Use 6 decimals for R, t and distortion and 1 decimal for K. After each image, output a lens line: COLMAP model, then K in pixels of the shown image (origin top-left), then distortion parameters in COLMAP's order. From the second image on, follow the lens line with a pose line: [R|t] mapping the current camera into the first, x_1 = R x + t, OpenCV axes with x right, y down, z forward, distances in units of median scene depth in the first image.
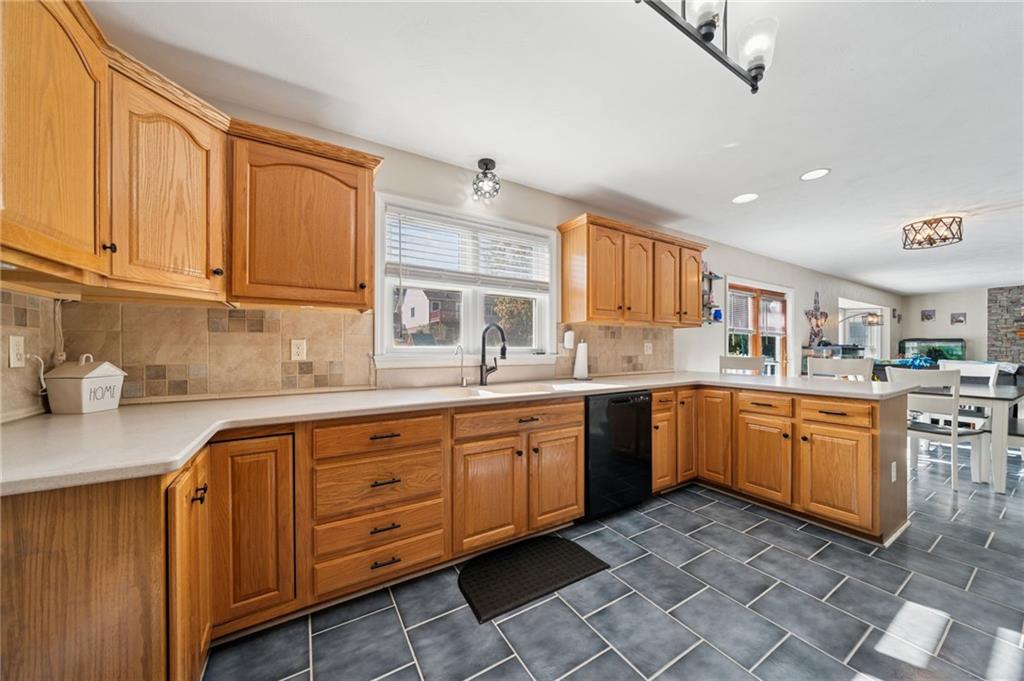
lens RADIAL K [[352.3, 0, 514.2], [0, 352.3, 346.6], [0, 0, 1]] dist [-0.002195, -0.000167]
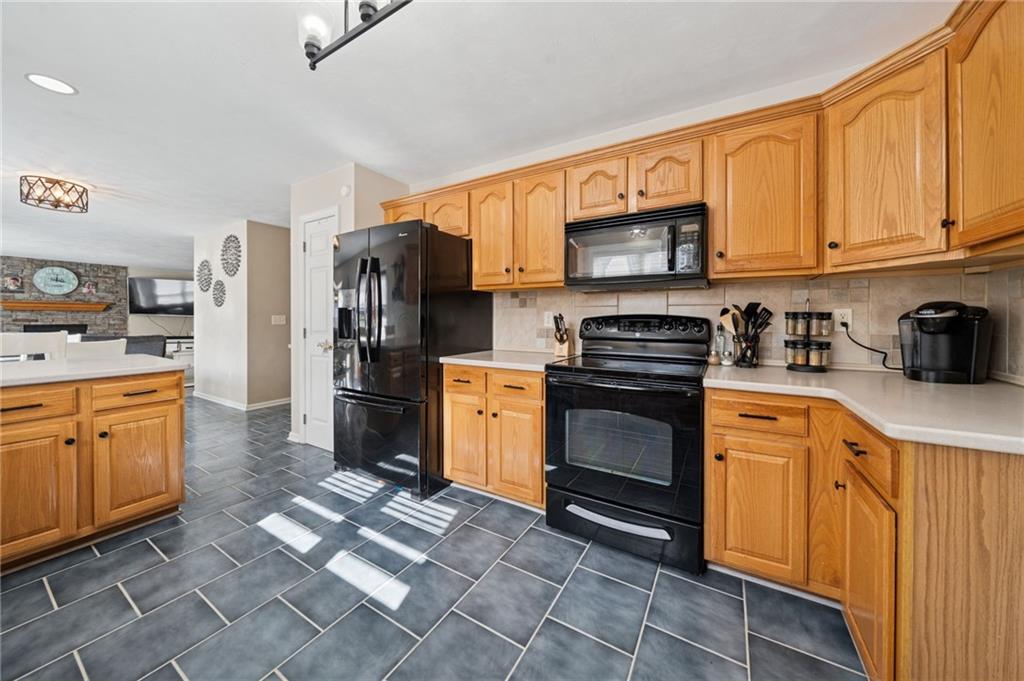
lens RADIAL K [[352.3, 0, 514.8], [0, 352.3, 322.6], [0, 0, 1]] dist [-0.002195, -0.000167]
pose [[-0.462743, -0.006426, 0.886469, -0.302775], [-0.005013, 0.999977, 0.004632, 0.005048], [-0.886478, -0.002300, -0.462765, 0.589981]]
